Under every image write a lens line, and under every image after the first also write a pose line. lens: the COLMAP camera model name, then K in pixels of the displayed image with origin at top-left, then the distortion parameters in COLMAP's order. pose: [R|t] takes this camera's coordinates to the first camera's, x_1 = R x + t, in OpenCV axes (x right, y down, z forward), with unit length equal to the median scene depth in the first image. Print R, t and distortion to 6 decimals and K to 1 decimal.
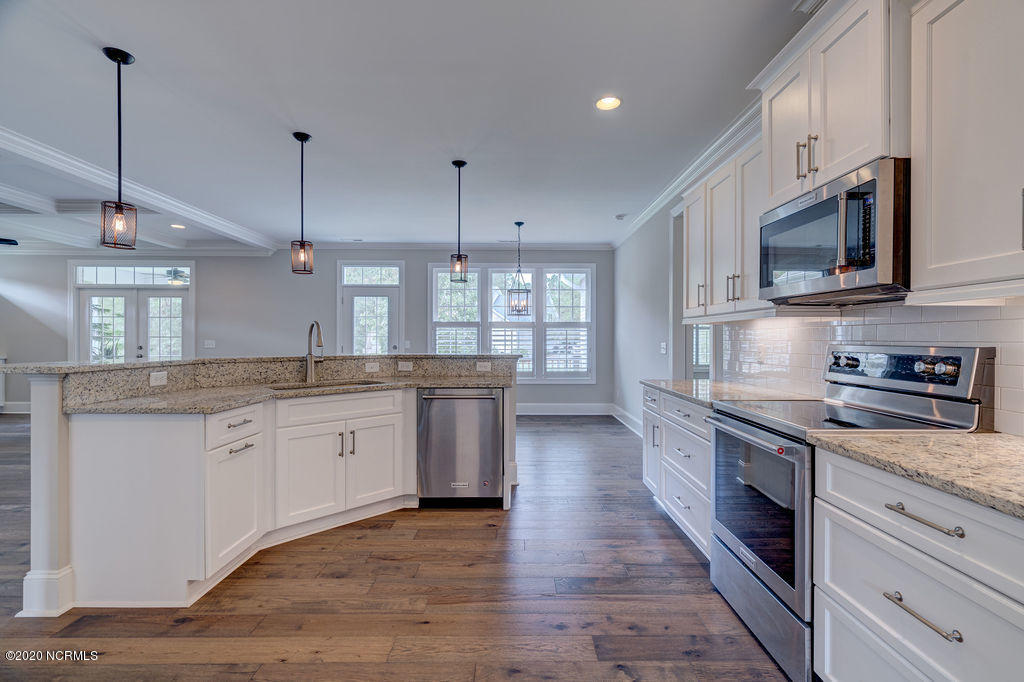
lens RADIAL K [[470.1, 0, 520.5], [0, 470.1, 340.2], [0, 0, 1]] dist [-0.002837, 0.000429]
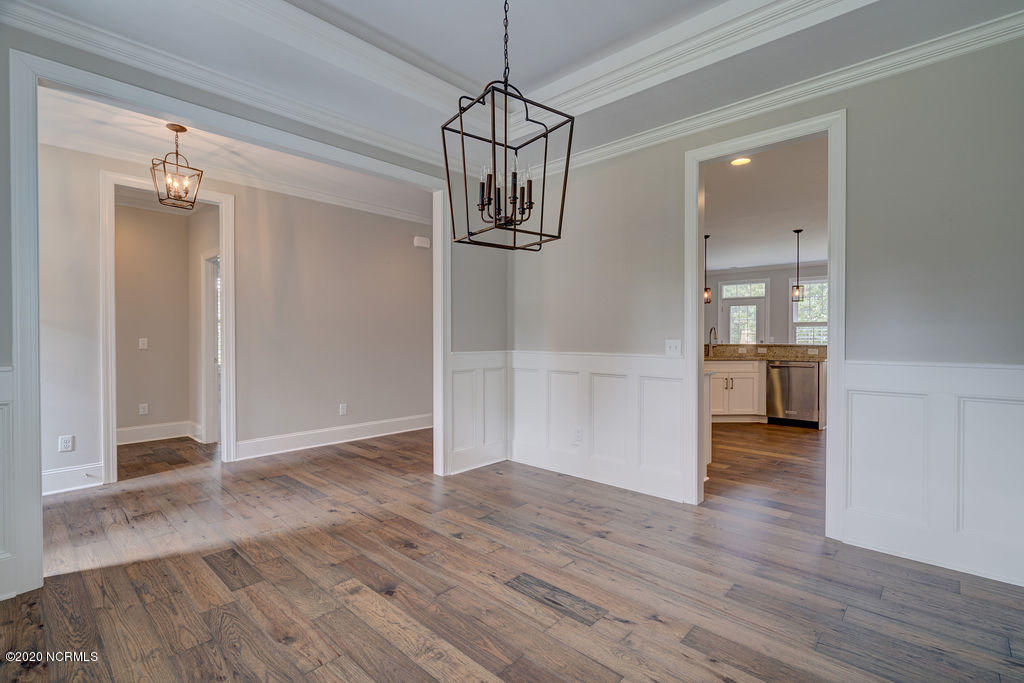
lens RADIAL K [[470.1, 0, 498.6], [0, 470.1, 343.9], [0, 0, 1]] dist [-0.002837, 0.000429]
pose [[0.701067, 0.006209, -0.713069, 0.386967], [0.003520, 0.999920, 0.012168, 0.005500], [0.713087, -0.011041, 0.700988, -1.151097]]
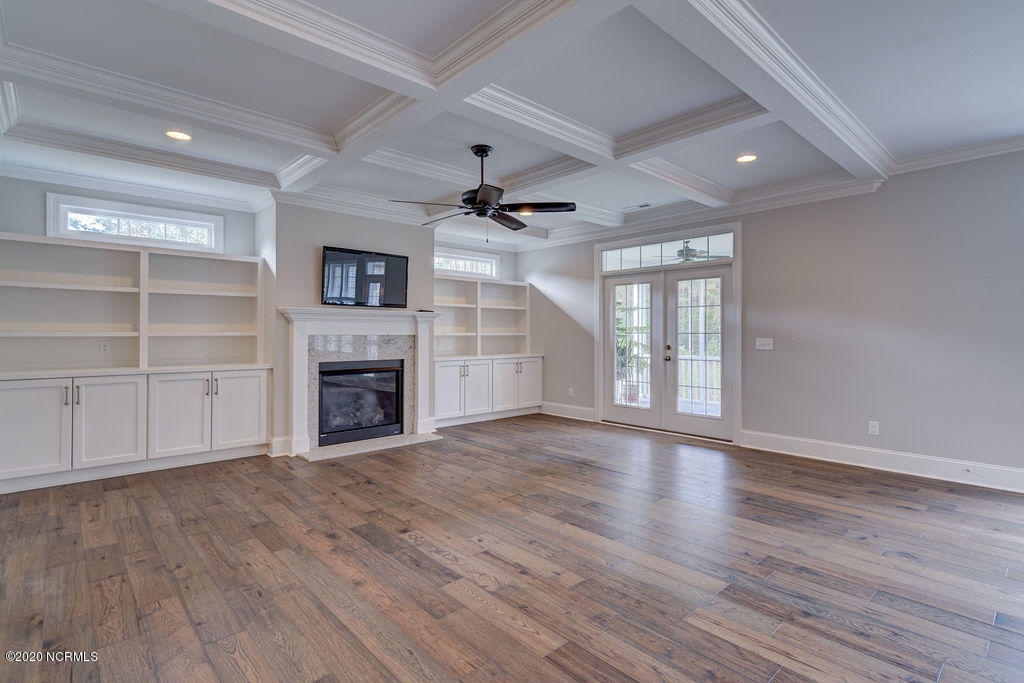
lens RADIAL K [[498.4, 0, 512.5], [0, 498.4, 336.0], [0, 0, 1]] dist [0.000778, 0.000336]
pose [[0.663204, -0.000230, -0.748439, -0.923737], [-0.002038, 0.999996, -0.002114, -0.001859], [0.748436, 0.002928, 0.663200, 0.677639]]
